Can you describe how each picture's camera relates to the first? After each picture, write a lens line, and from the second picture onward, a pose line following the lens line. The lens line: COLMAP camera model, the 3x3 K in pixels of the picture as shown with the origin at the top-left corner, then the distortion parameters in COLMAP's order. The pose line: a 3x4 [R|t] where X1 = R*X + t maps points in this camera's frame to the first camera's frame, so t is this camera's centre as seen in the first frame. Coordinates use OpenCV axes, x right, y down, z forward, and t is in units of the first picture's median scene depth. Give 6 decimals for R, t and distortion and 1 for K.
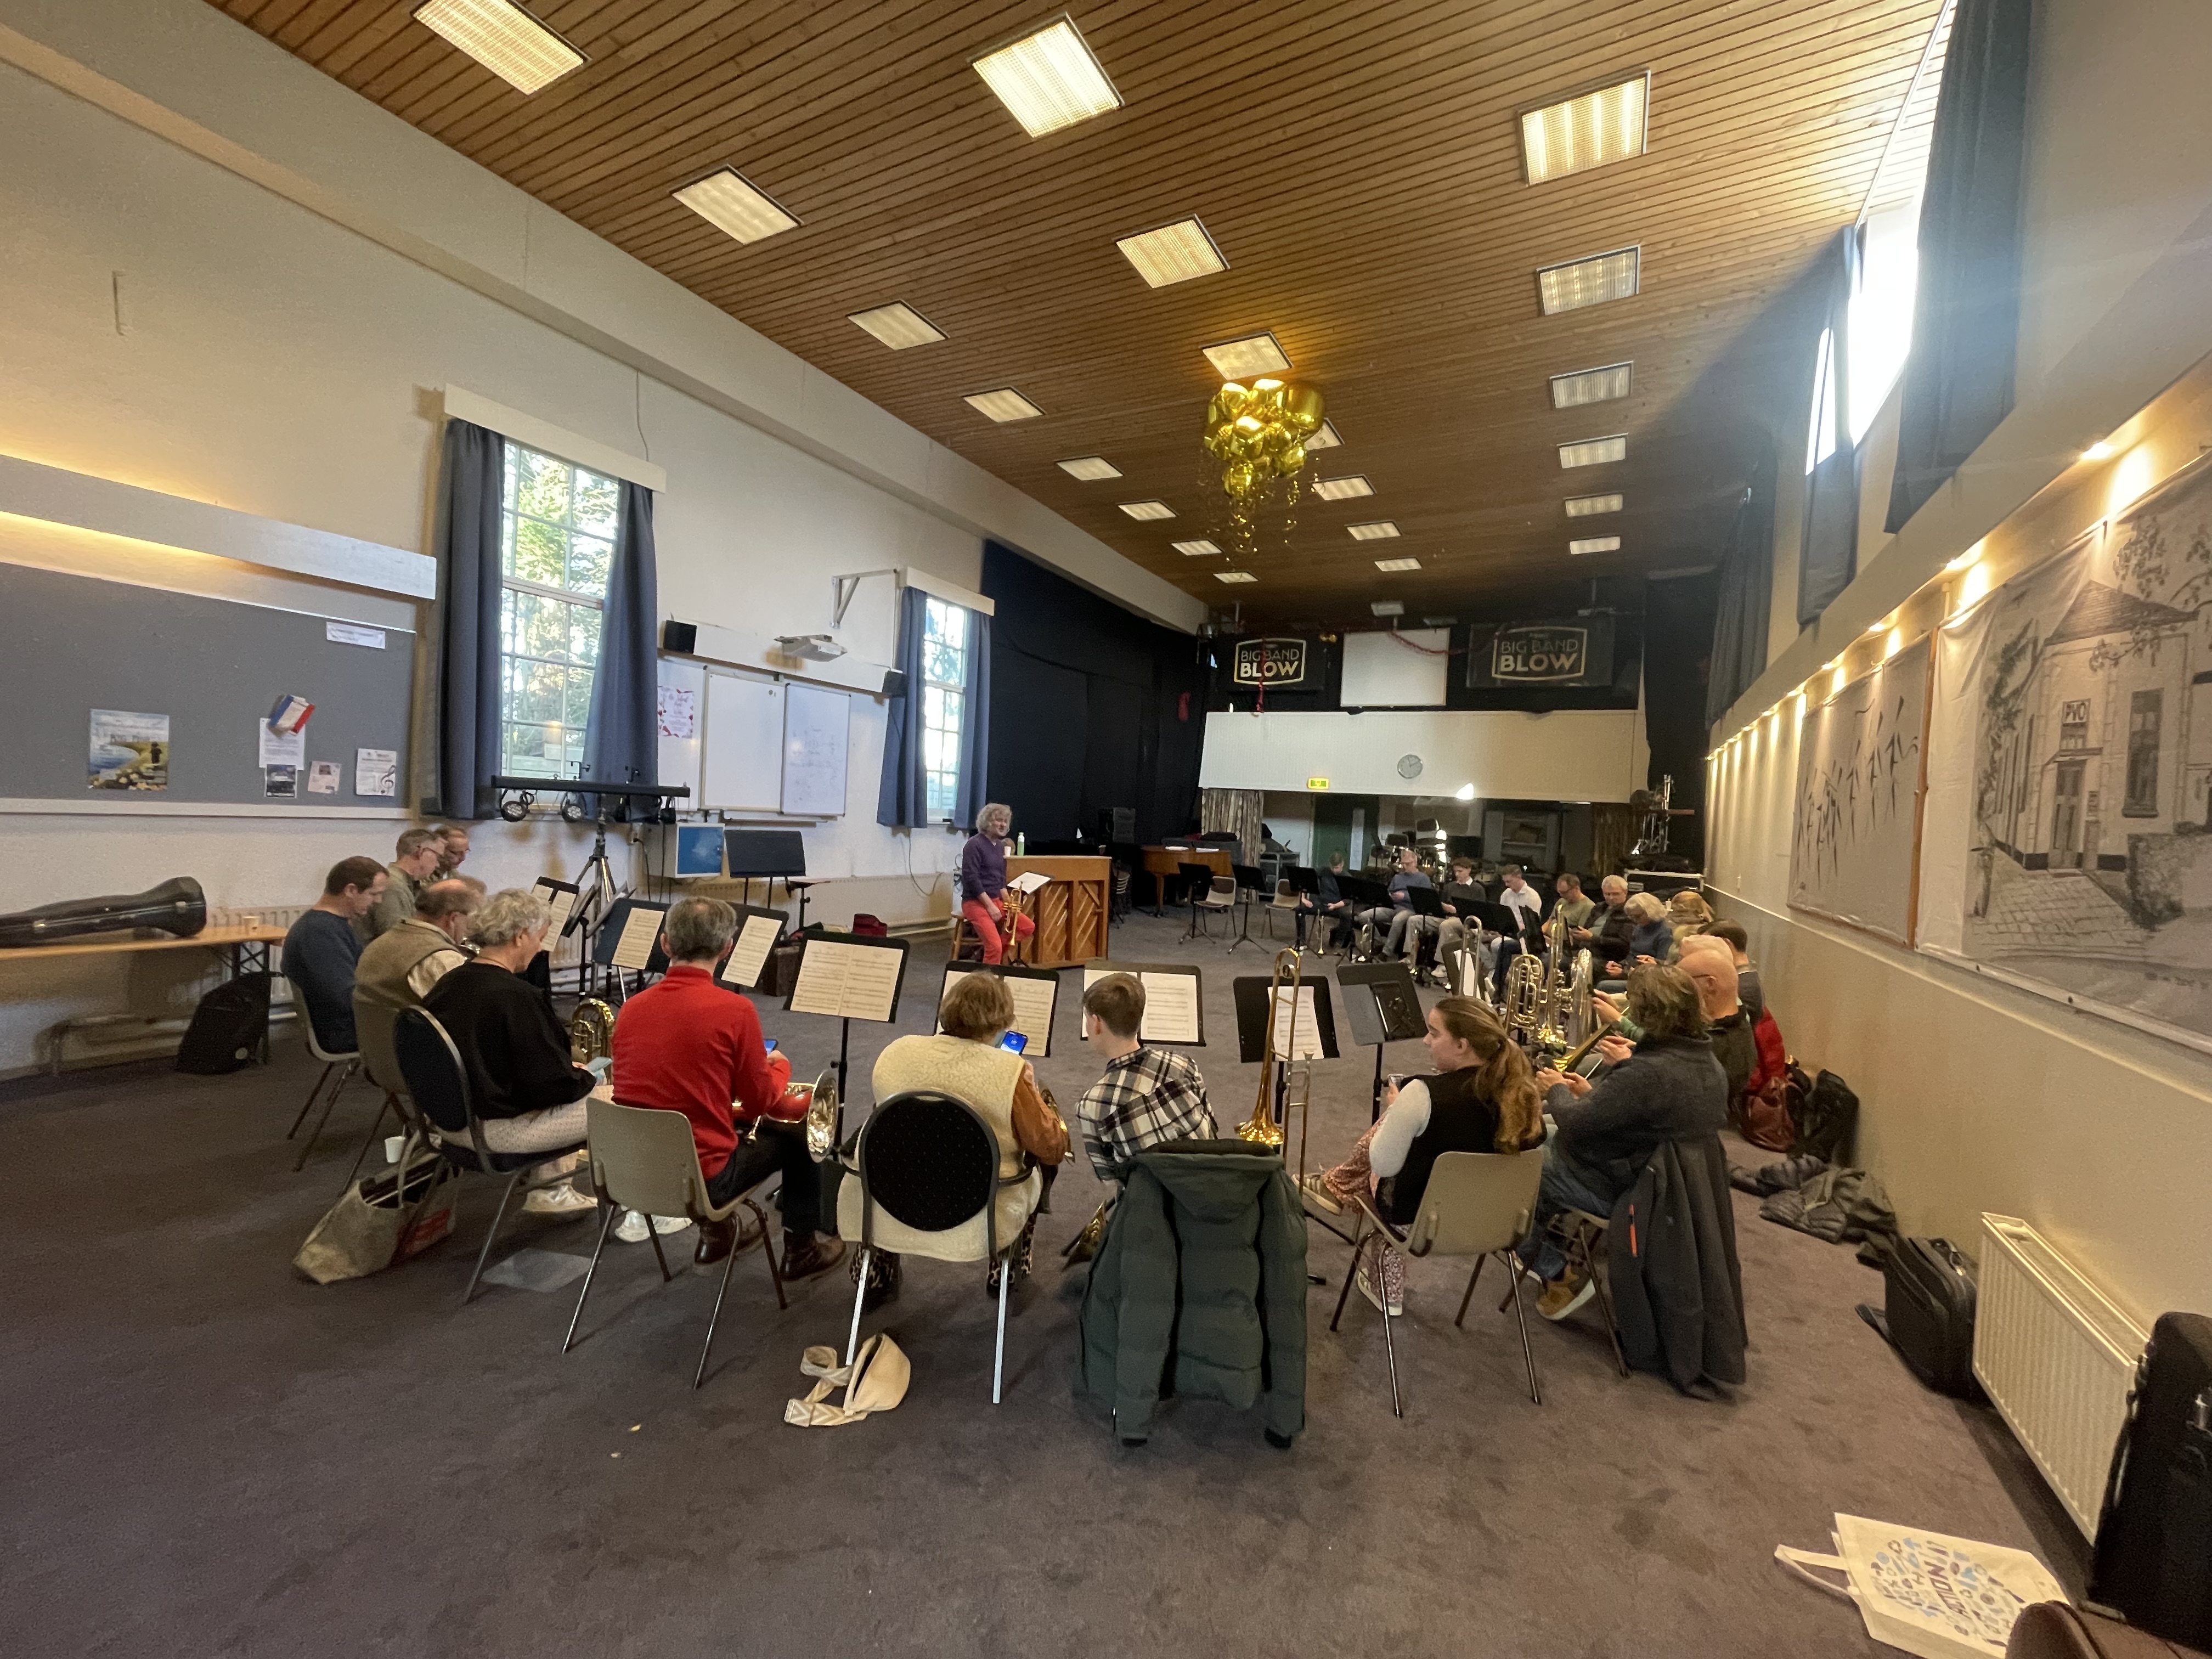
lens RADIAL K [[876.9, 0, 1109.9], [0, 876.9, 829.9], [0, 0, 1]] dist [-0.000863, -0.000599]
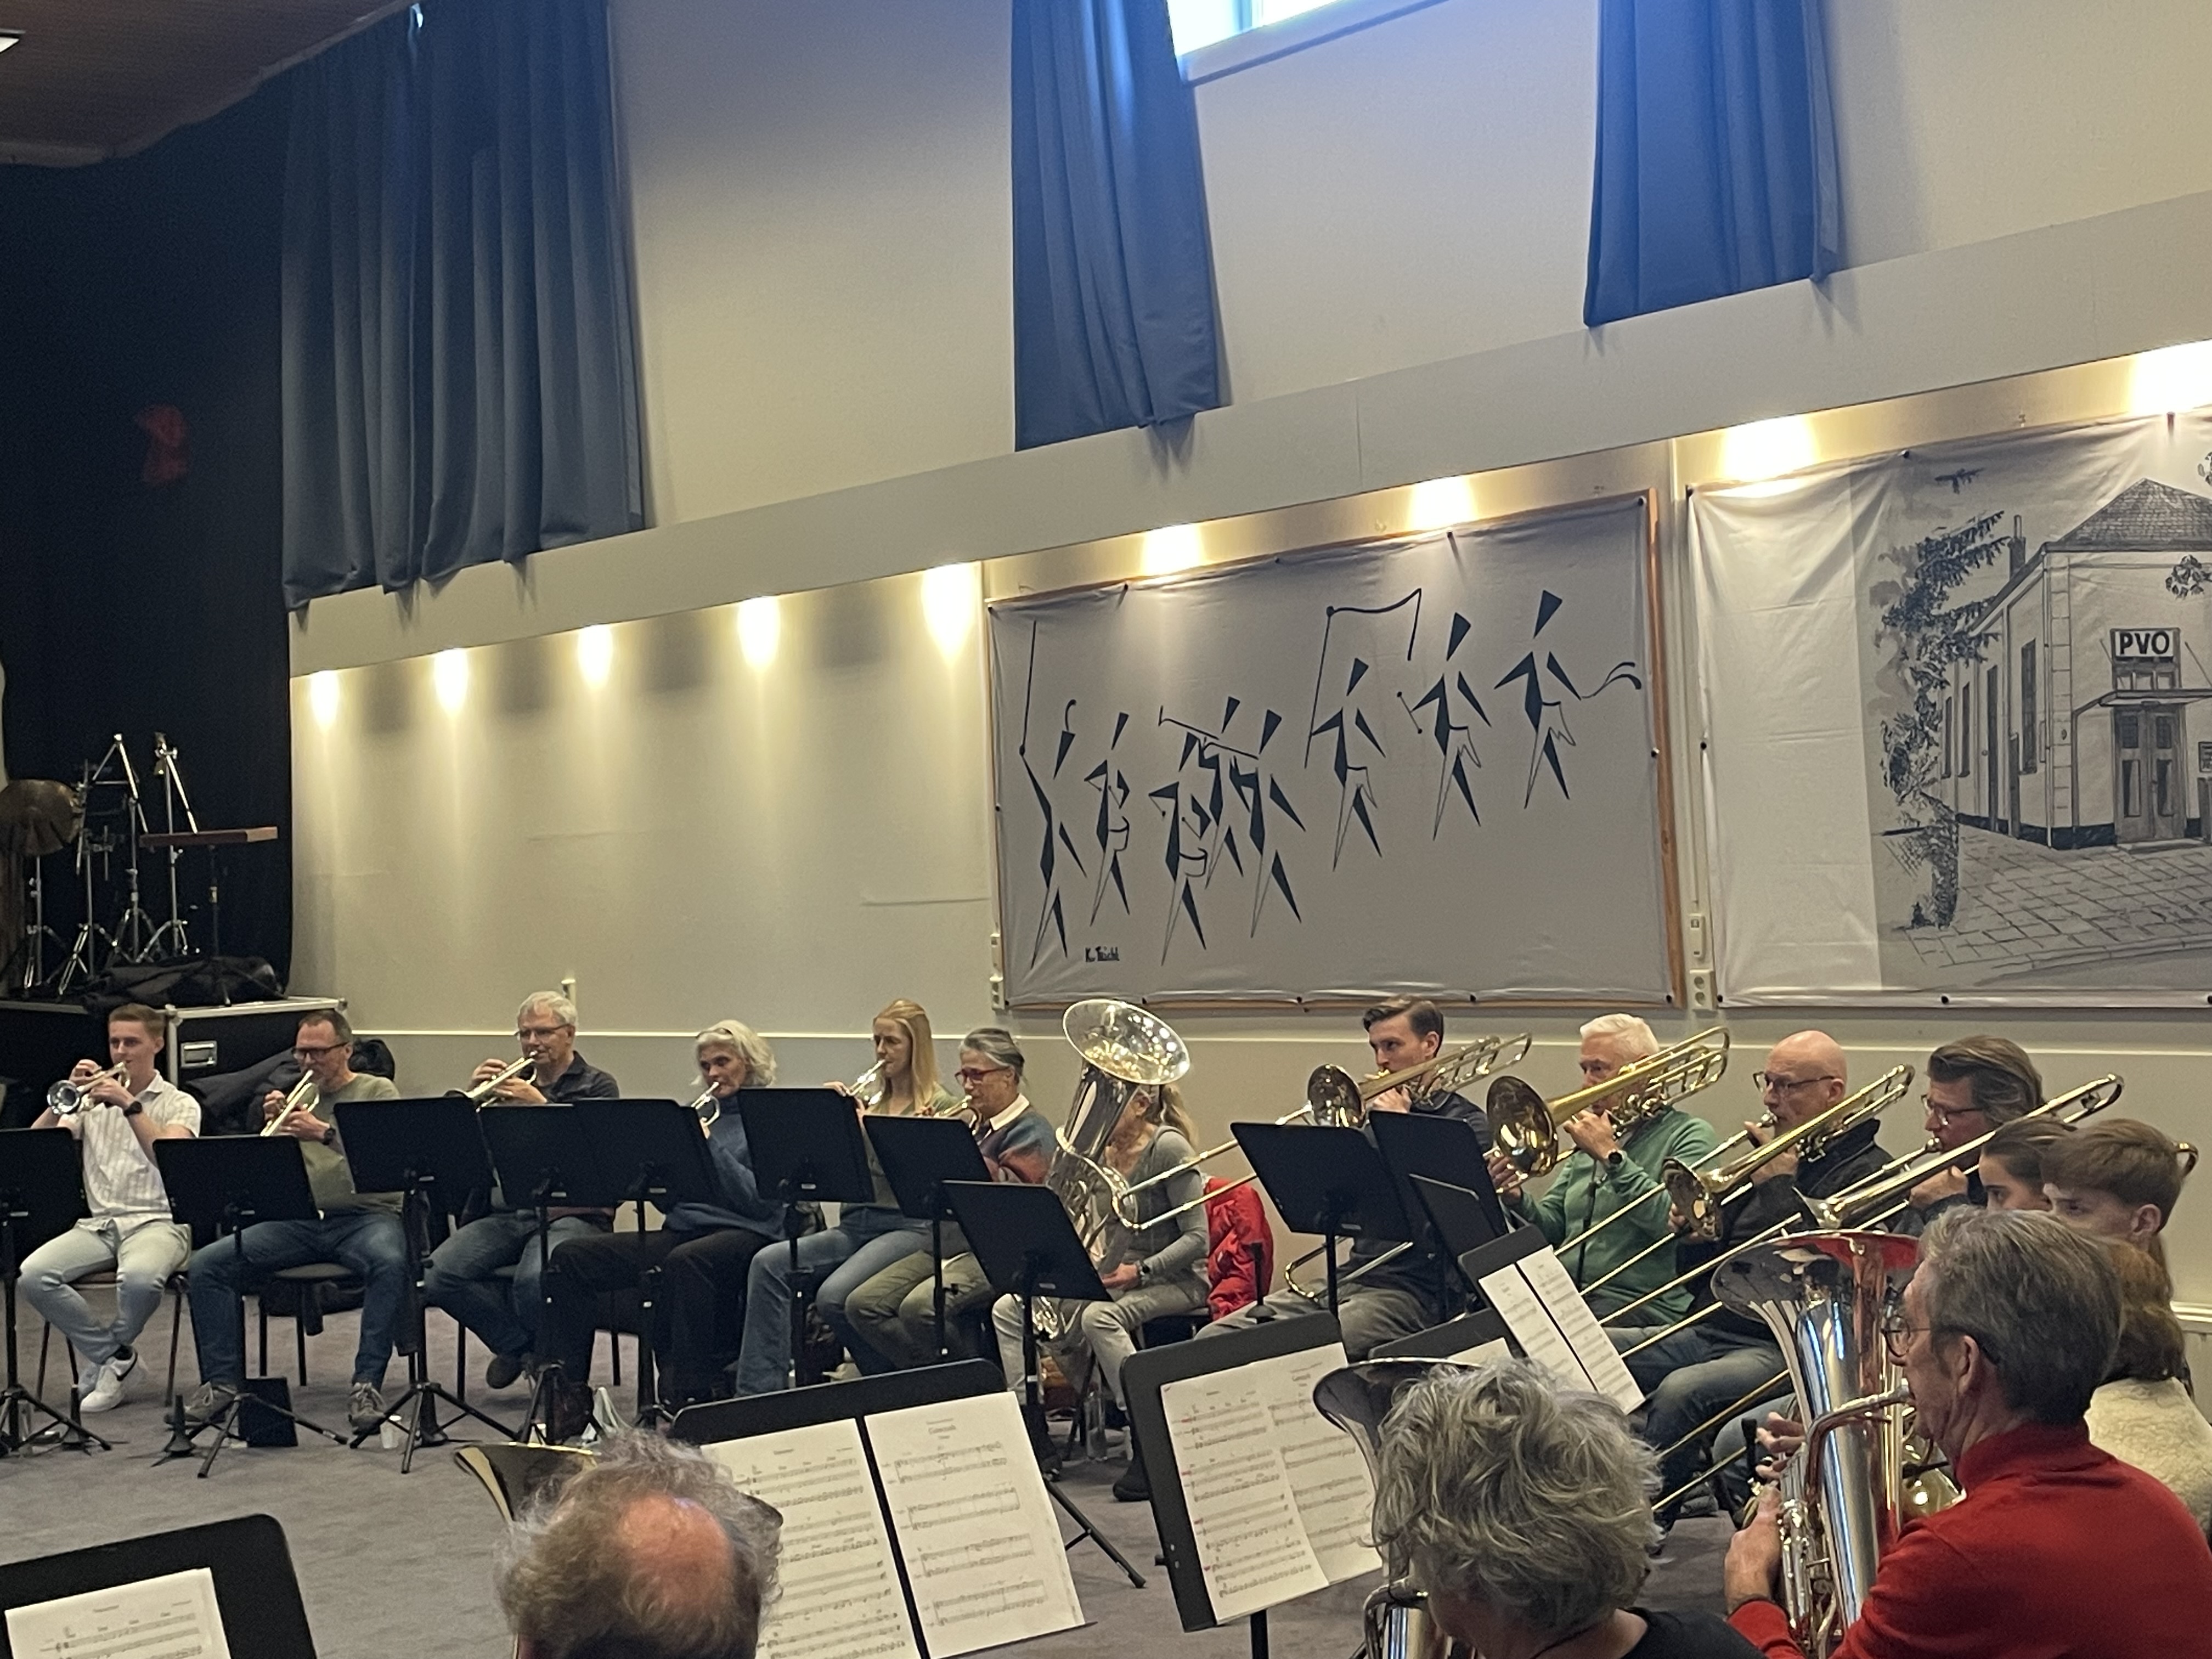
lens RADIAL K [[3111.2, 0, 1117.2], [0, 3111.2, 833.7], [0, 0, 1]] dist [0.043279, 0.000000]
pose [[0.350211, -0.064644, 0.934437, -0.564377], [0.090517, 0.995282, 0.034929, -0.043663], [-0.932287, 0.072350, 0.354410, 0.261798]]
